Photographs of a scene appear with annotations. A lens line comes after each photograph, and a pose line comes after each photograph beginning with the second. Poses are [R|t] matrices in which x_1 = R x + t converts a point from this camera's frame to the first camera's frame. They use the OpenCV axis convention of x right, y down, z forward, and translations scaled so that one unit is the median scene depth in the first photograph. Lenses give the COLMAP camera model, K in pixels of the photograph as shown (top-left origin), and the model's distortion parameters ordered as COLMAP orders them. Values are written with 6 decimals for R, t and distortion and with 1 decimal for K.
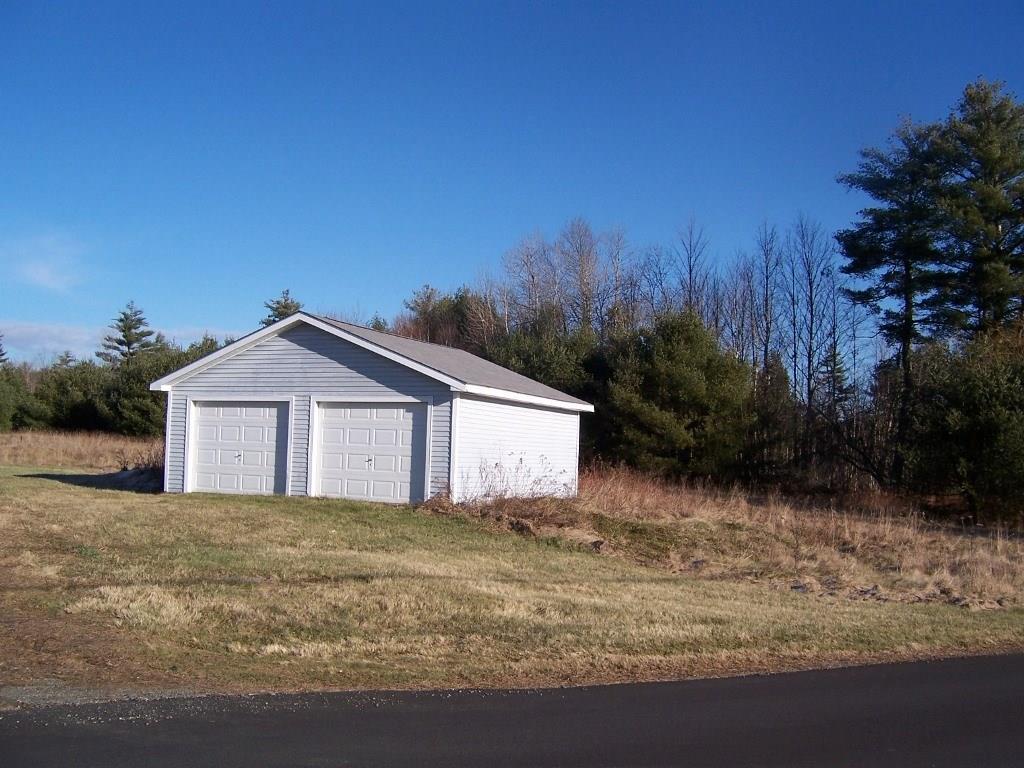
lens RADIAL K [[1033.2, 0, 521.9], [0, 1033.2, 385.4], [0, 0, 1]] dist [-0.142114, 0.240651]
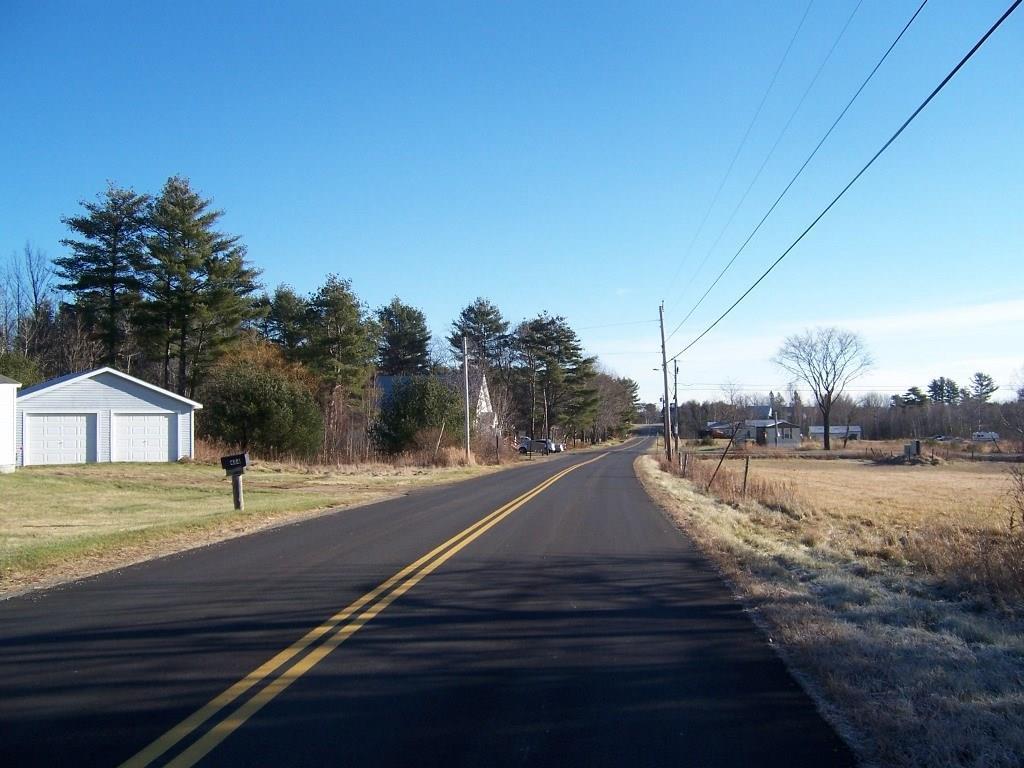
lens RADIAL K [[1033.2, 0, 521.9], [0, 1033.2, 385.4], [0, 0, 1]] dist [-0.142114, 0.240651]
pose [[0.540346, -0.000983, 0.841442, -1.368871], [-0.034988, 0.999108, 0.023635, -0.106374], [-0.840715, -0.042212, 0.539830, -0.663558]]
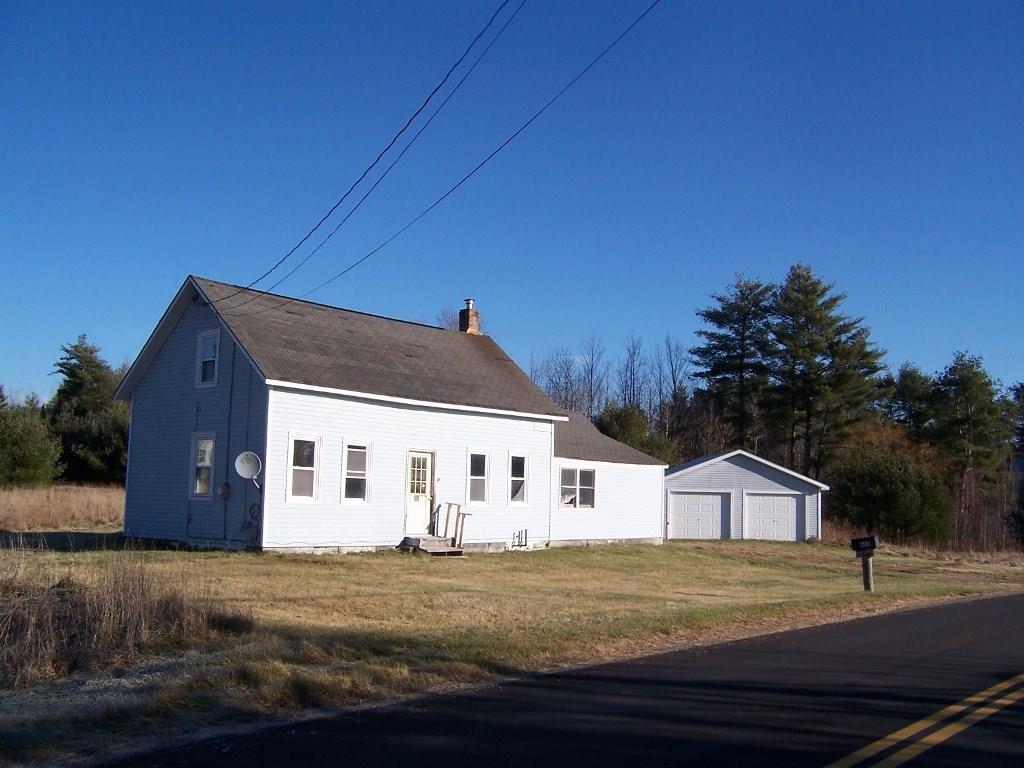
lens RADIAL K [[1033.2, 0, 521.9], [0, 1033.2, 385.4], [0, 0, 1]] dist [-0.142114, 0.240651]
pose [[0.917601, 0.040057, 0.395479, -1.404282], [-0.028228, 0.998964, -0.035688, -0.111147], [-0.396499, 0.021584, 0.917781, -0.695782]]
